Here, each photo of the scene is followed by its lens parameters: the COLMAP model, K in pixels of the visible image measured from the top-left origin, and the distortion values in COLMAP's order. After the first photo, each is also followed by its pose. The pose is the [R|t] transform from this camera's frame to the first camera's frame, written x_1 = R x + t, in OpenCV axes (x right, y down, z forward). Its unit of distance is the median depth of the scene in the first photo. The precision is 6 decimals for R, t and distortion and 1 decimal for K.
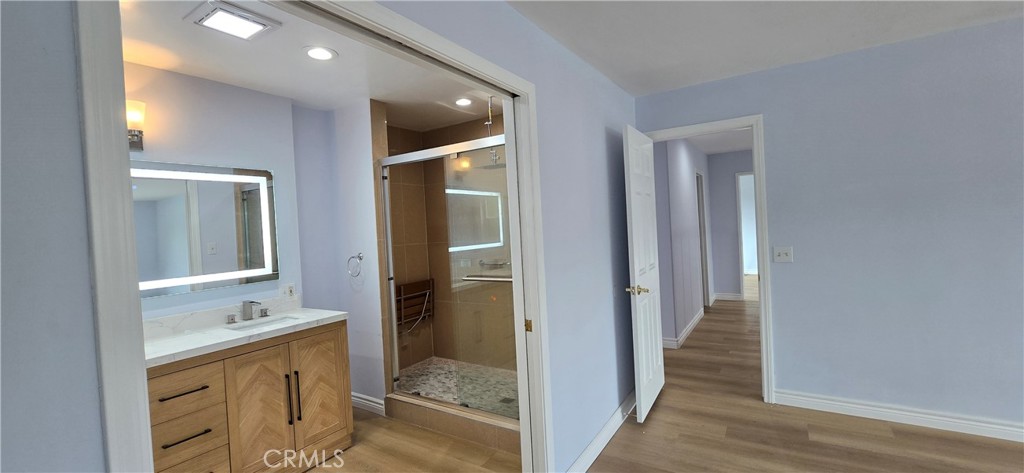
lens RADIAL K [[418.6, 0, 515.4], [0, 418.6, 230.2], [0, 0, 1]] dist [-0.000561, -0.000153]
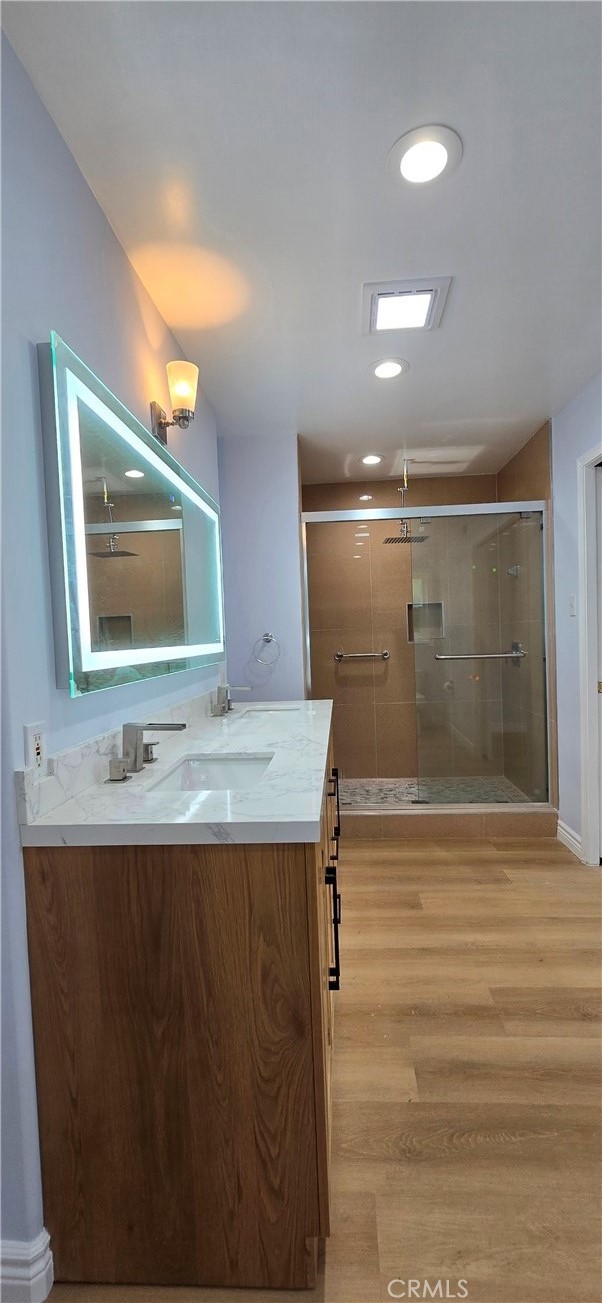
lens RADIAL K [[532.6, 0, 321.0], [0, 532.6, 654.6], [0, 0, 1]] dist [-0.000561, -0.000153]
pose [[0.864051, 0.007372, 0.503351, -0.922061], [-0.006955, 0.999972, -0.002708, 0.113424], [-0.503357, -0.001161, 0.864078, 0.142018]]
